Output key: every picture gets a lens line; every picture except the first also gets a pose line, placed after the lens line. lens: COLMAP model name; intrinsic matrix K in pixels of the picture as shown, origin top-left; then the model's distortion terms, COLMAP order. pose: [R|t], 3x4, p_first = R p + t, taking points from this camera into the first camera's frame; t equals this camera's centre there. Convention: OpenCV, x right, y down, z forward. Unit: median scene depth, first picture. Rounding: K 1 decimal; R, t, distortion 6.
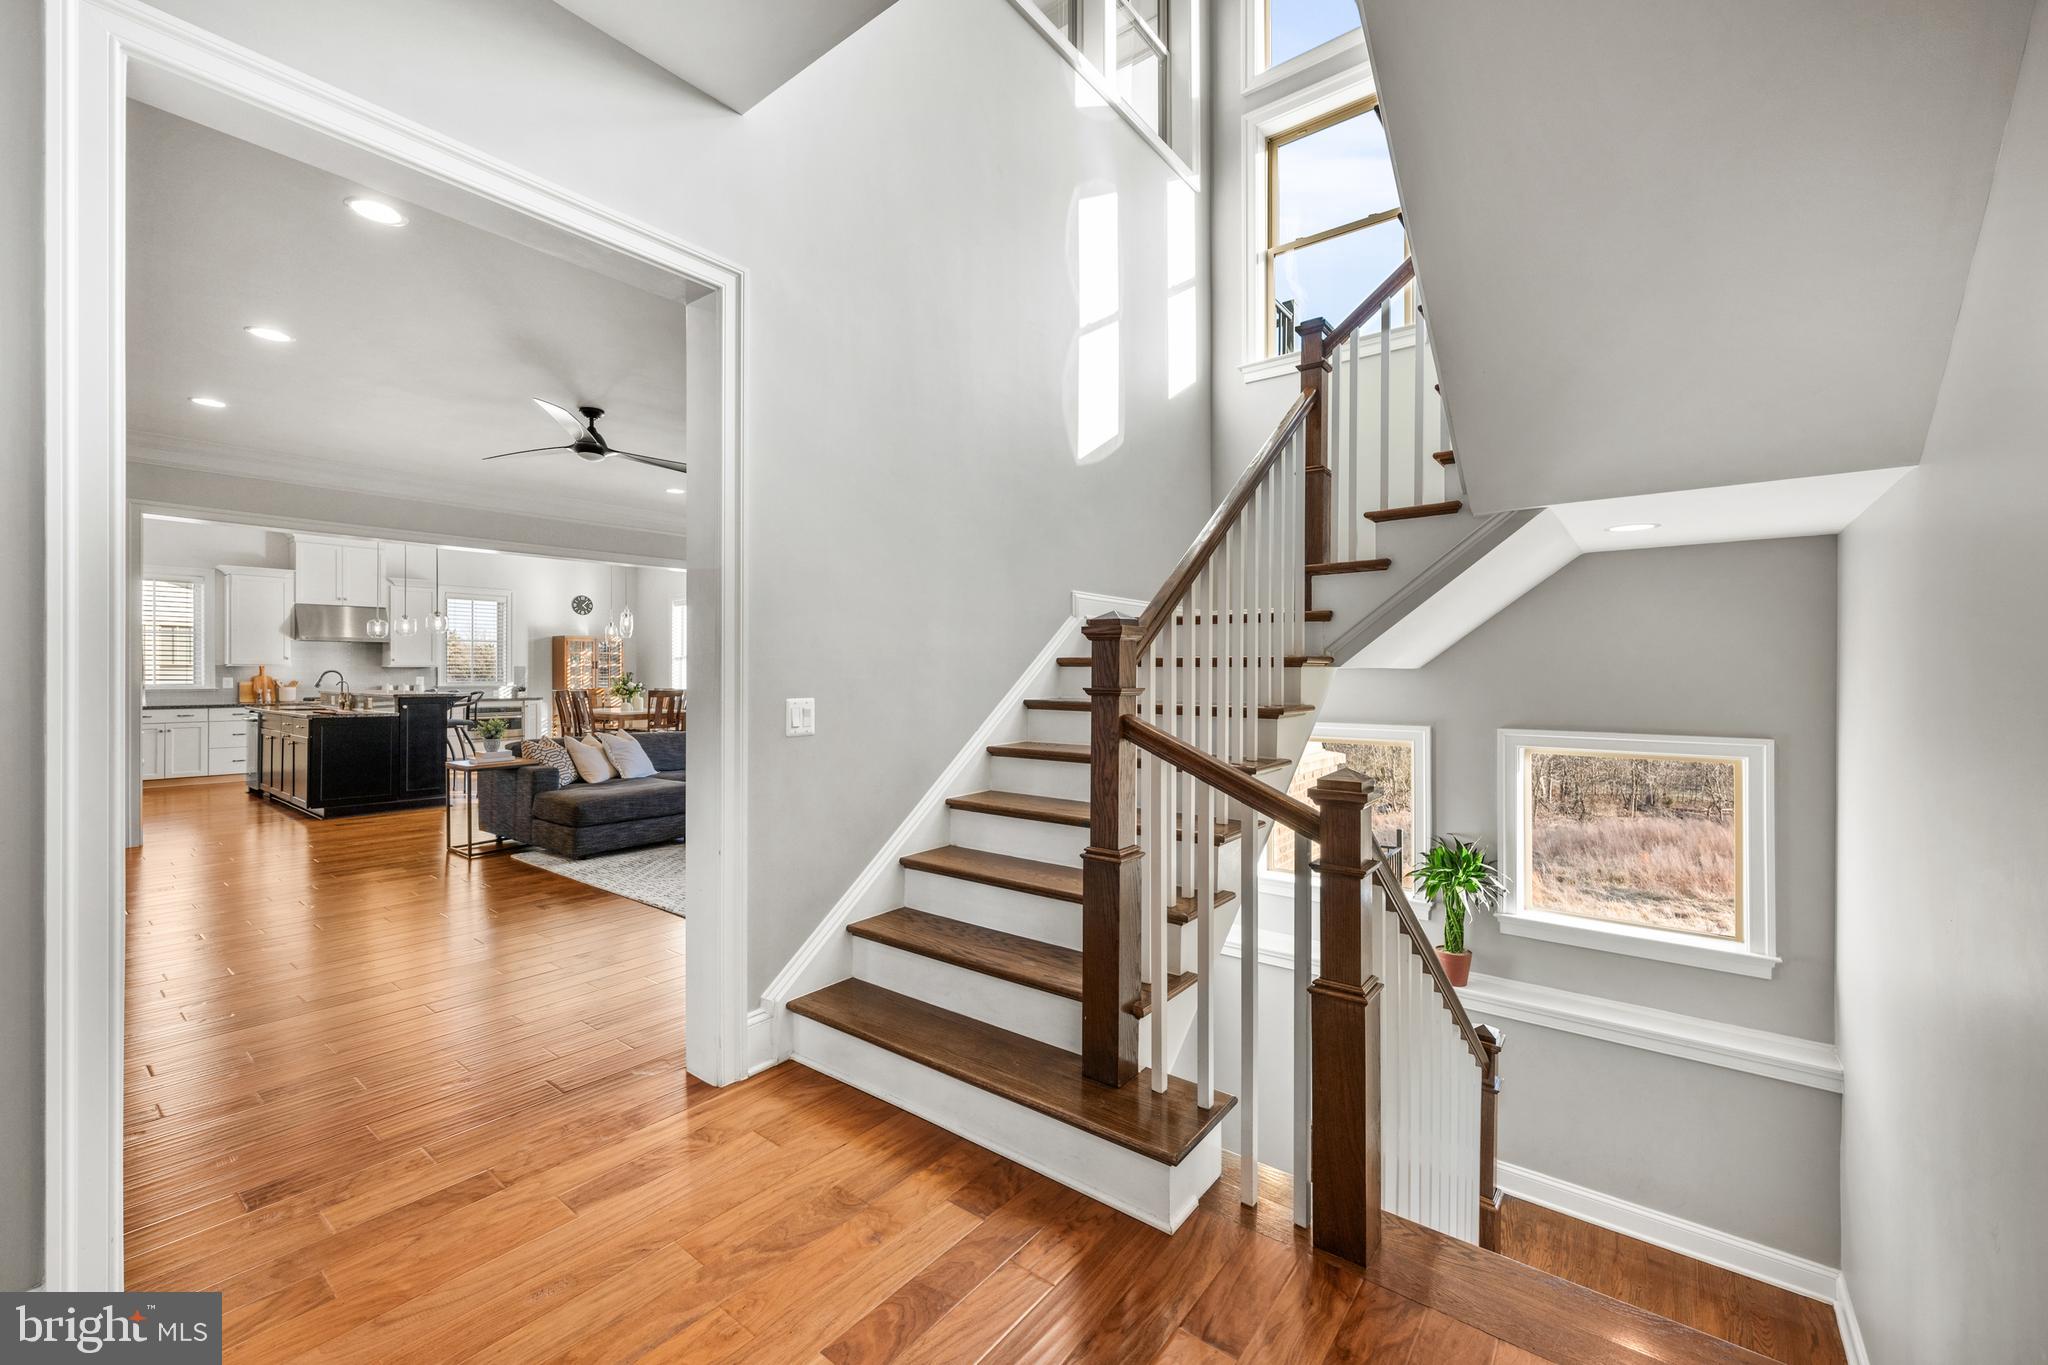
lens RADIAL K [[830.7, 0, 1024.3], [0, 830.7, 671.7], [0, 0, 1]] dist [0.002508, -0.001242]
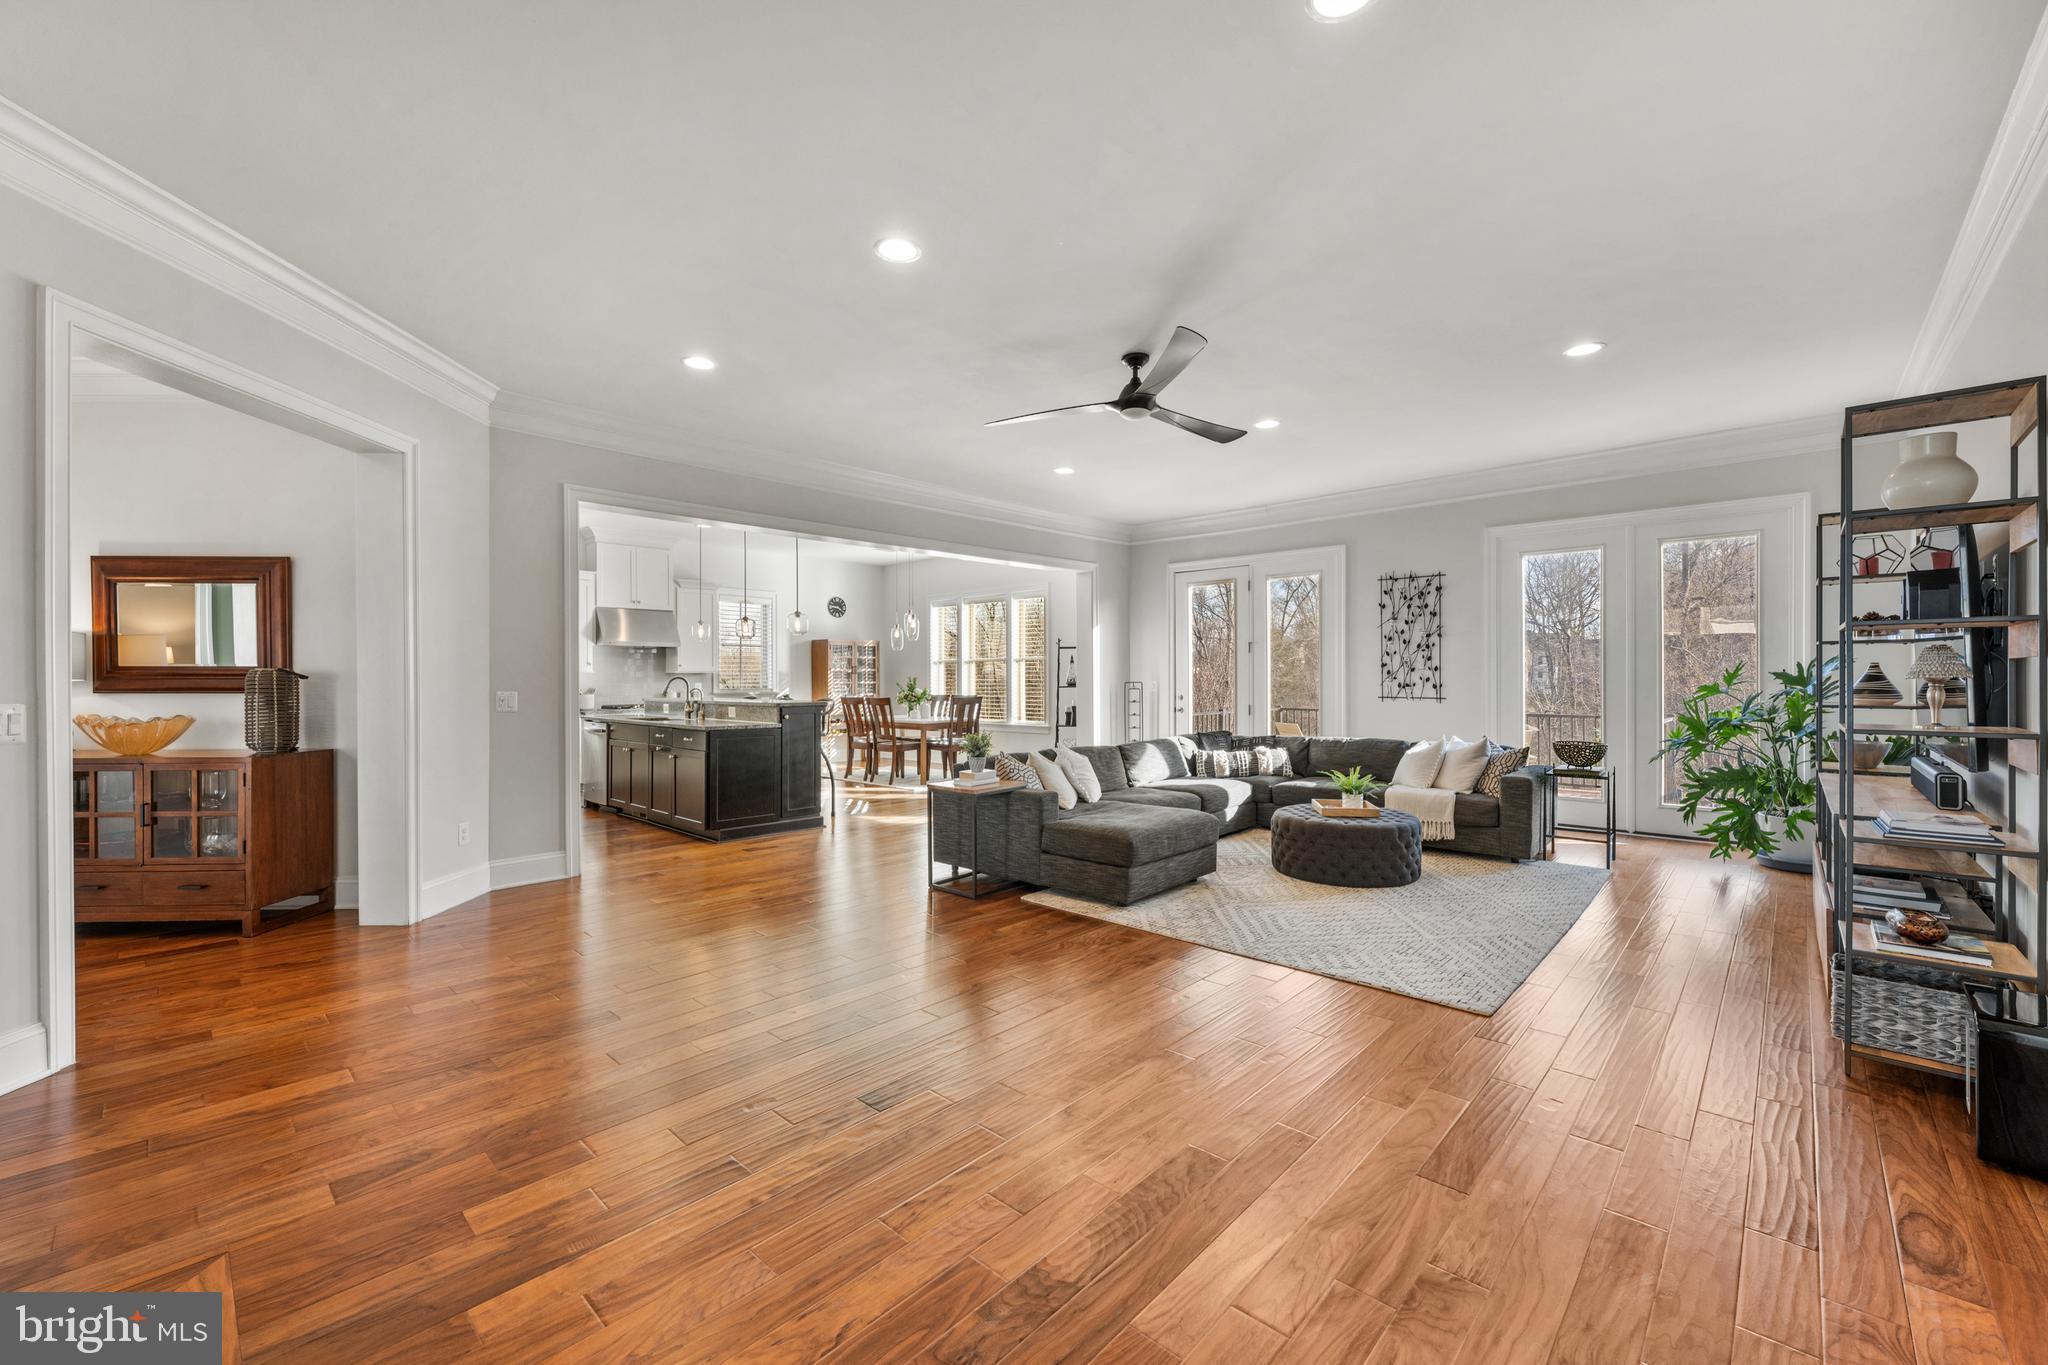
lens RADIAL K [[830.7, 0, 1018.0], [0, 830.7, 686.2], [0, 0, 1]] dist [0.002508, -0.001242]
pose [[0.995597, -0.004309, -0.093639, -0.407171], [0.005504, 0.999907, 0.012505, -0.001420], [0.093576, -0.012966, 0.995528, 0.125620]]
